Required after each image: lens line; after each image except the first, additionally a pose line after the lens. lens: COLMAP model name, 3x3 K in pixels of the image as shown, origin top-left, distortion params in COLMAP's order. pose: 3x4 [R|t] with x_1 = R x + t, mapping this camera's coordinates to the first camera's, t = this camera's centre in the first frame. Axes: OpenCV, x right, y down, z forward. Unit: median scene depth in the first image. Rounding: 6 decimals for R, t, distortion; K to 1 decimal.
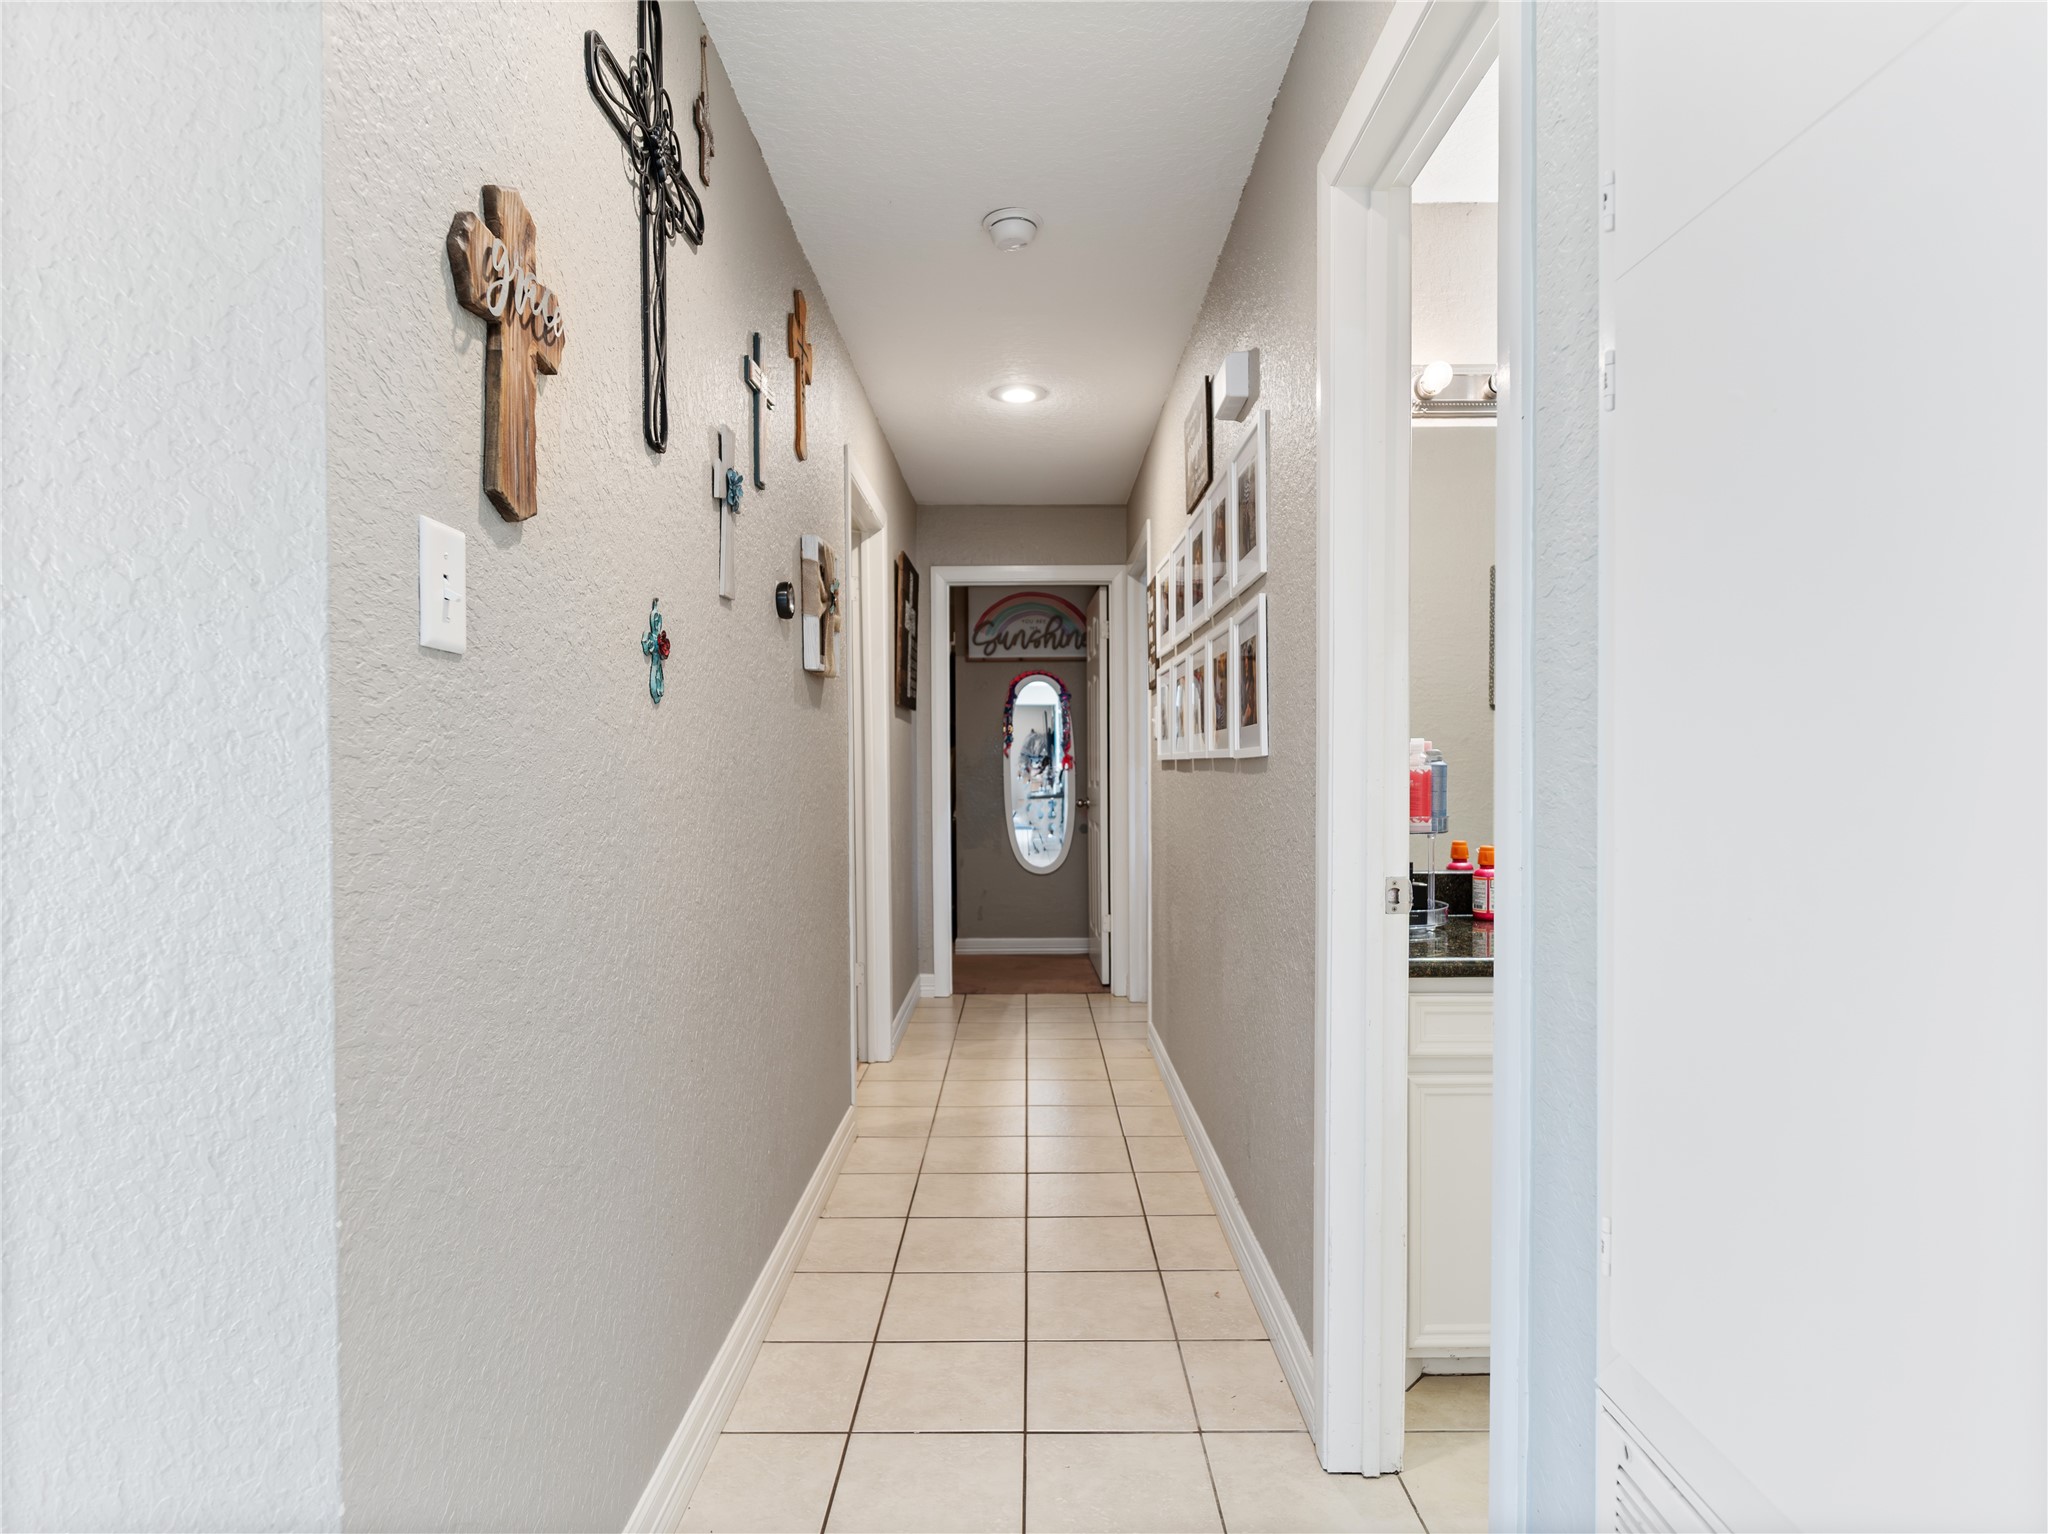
lens RADIAL K [[1105.6, 0, 1026.1], [0, 1105.6, 769.4], [0, 0, 1]] dist [-0.006164, 0.001022]
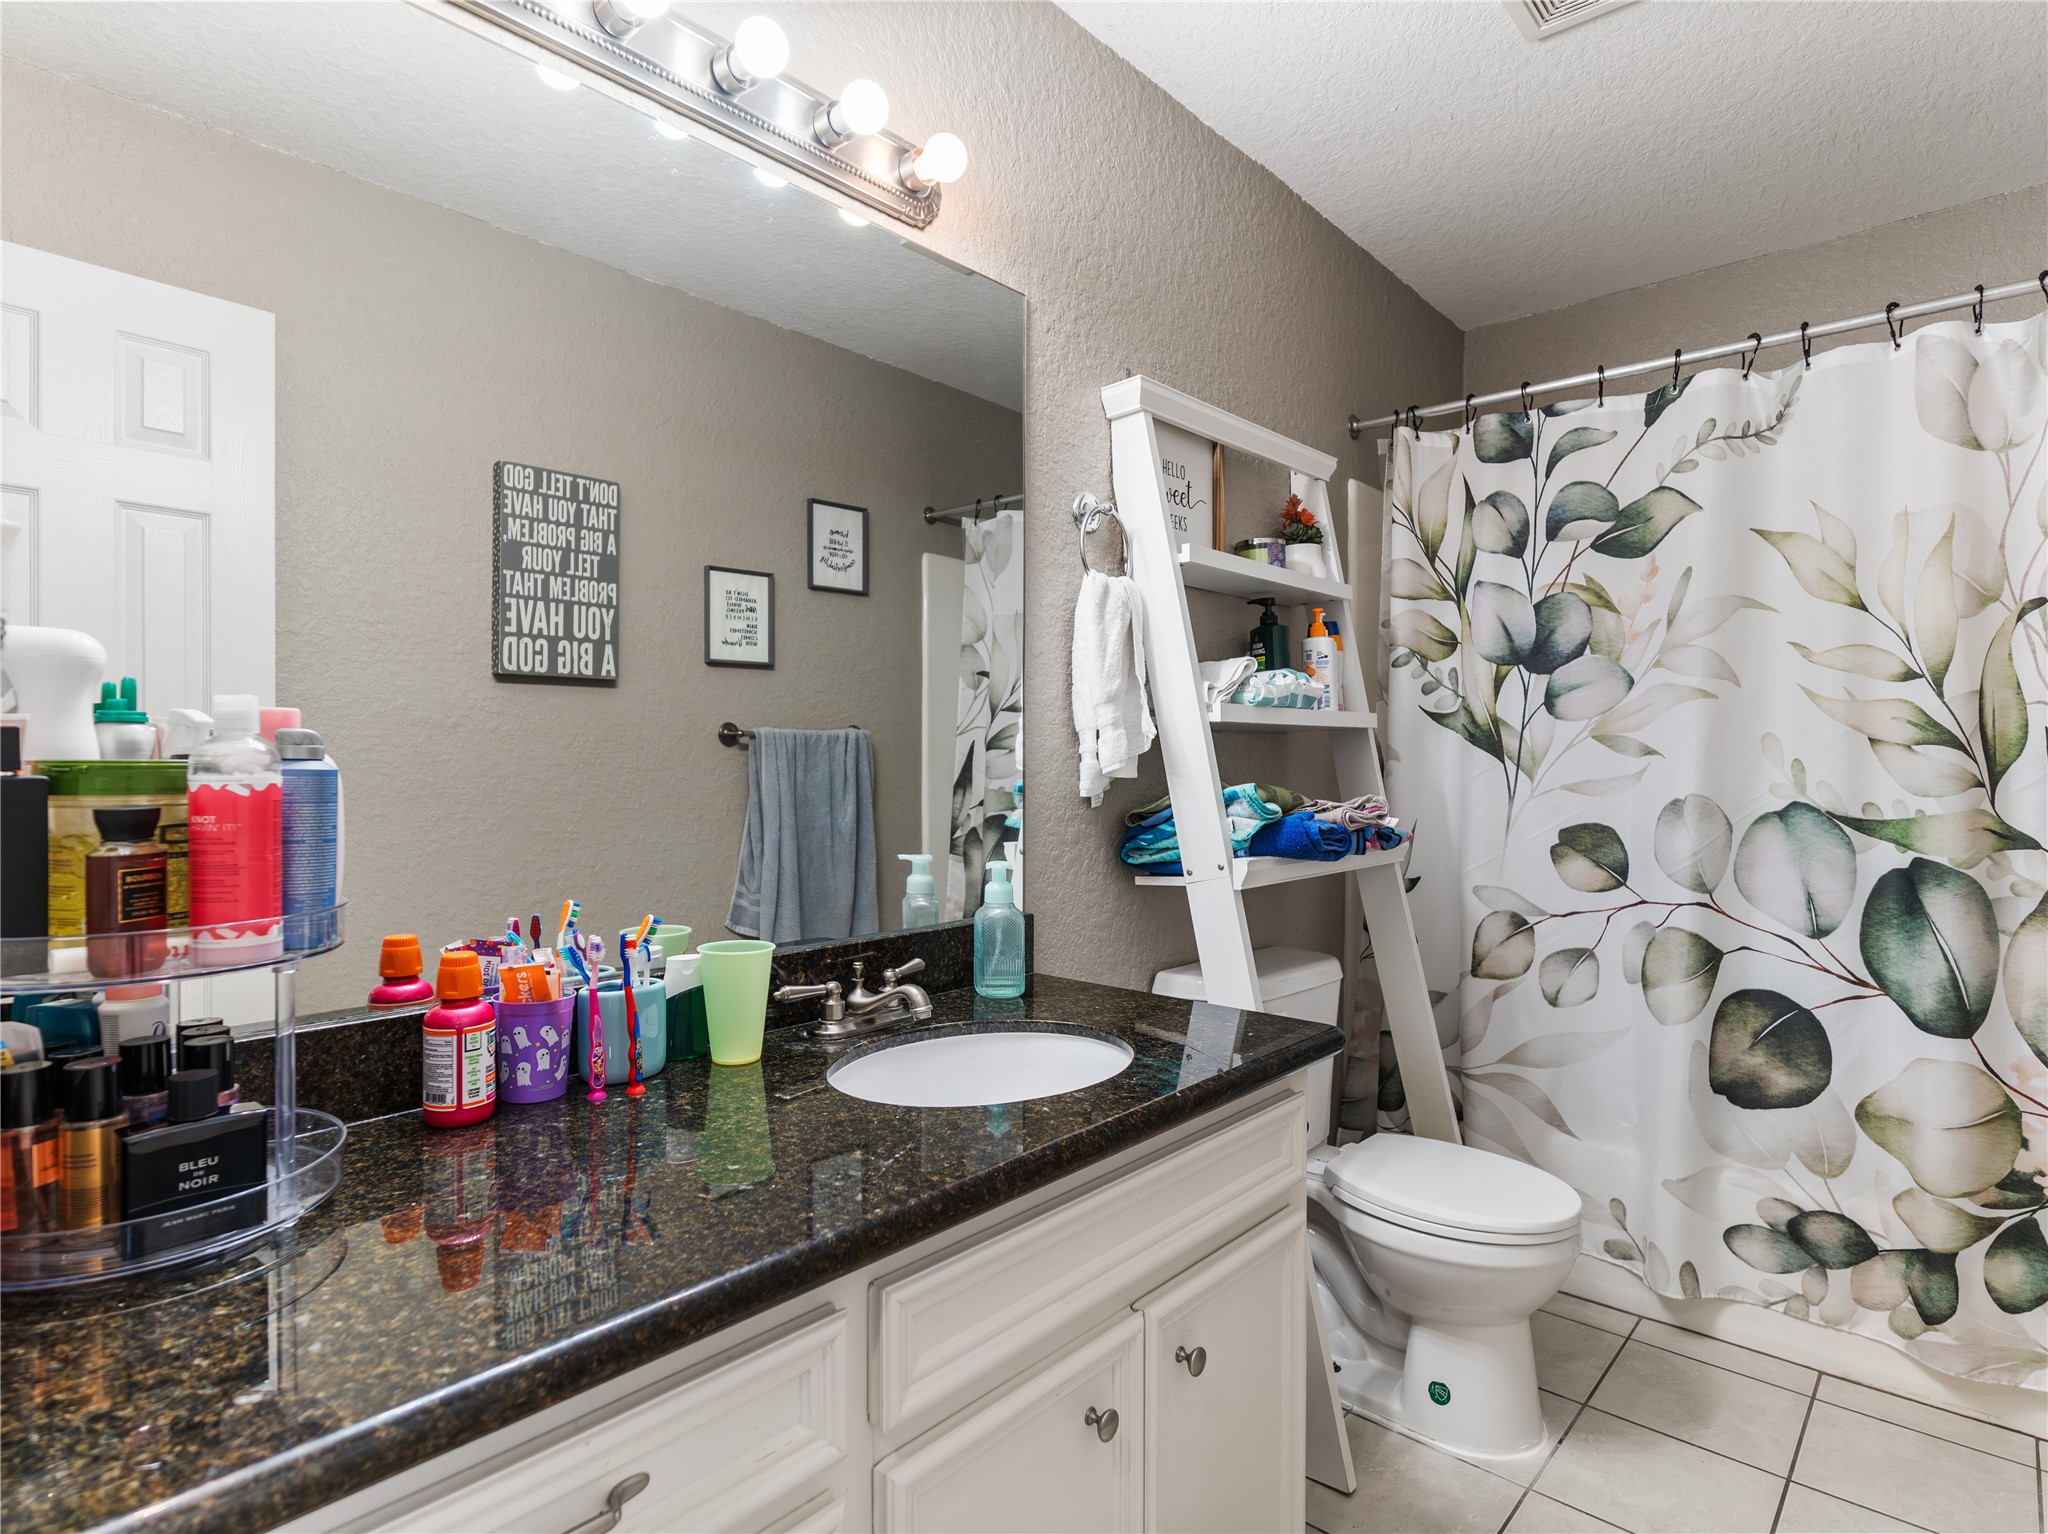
lens RADIAL K [[1105.6, 0, 1036.2], [0, 1105.6, 768.1], [0, 0, 1]] dist [-0.006164, 0.001022]
pose [[0.668582, 0.002420, 0.743635, 0.245022], [-0.000938, 0.999997, -0.002411, -0.003719], [-0.743638, 0.000914, 0.668582, 0.536572]]
